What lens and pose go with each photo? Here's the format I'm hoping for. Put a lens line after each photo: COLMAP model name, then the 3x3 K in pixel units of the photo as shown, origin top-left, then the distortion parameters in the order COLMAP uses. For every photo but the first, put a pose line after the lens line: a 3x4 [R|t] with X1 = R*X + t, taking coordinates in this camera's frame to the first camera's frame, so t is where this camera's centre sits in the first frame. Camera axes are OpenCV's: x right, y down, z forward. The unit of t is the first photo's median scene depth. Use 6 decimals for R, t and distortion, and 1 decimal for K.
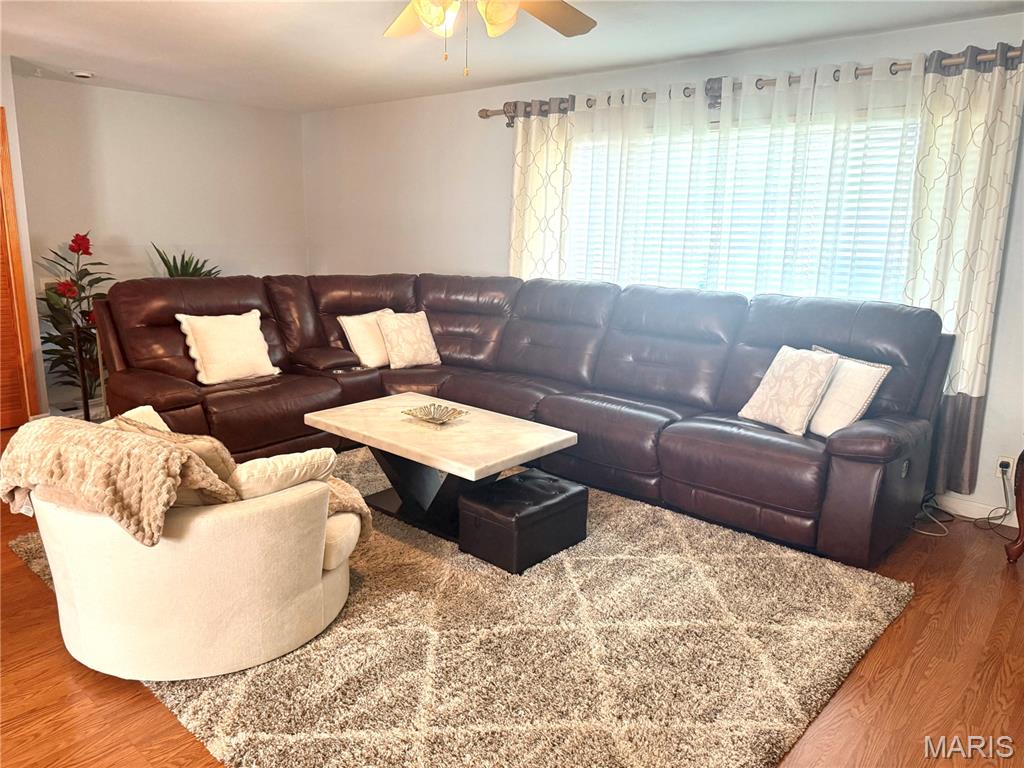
lens RADIAL K [[717.5, 0, 510.5], [0, 717.5, 370.8], [0, 0, 1]] dist [0.000971, 0.003520]
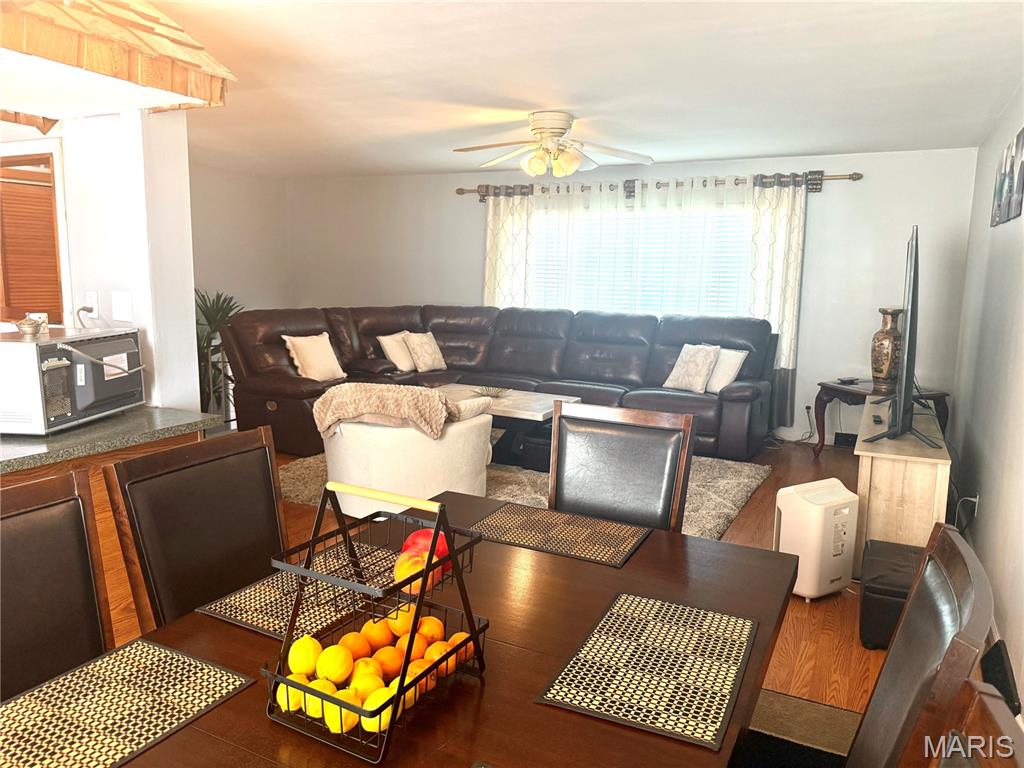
lens RADIAL K [[712.9, 0, 509.1], [0, 712.9, 365.1], [0, 0, 1]] dist [0.161393, -0.292829]
pose [[0.972248, -0.033273, 0.231573, -0.365368], [0.045938, 0.997716, -0.049514, 0.070351], [-0.229397, 0.058778, 0.971557, -0.476704]]
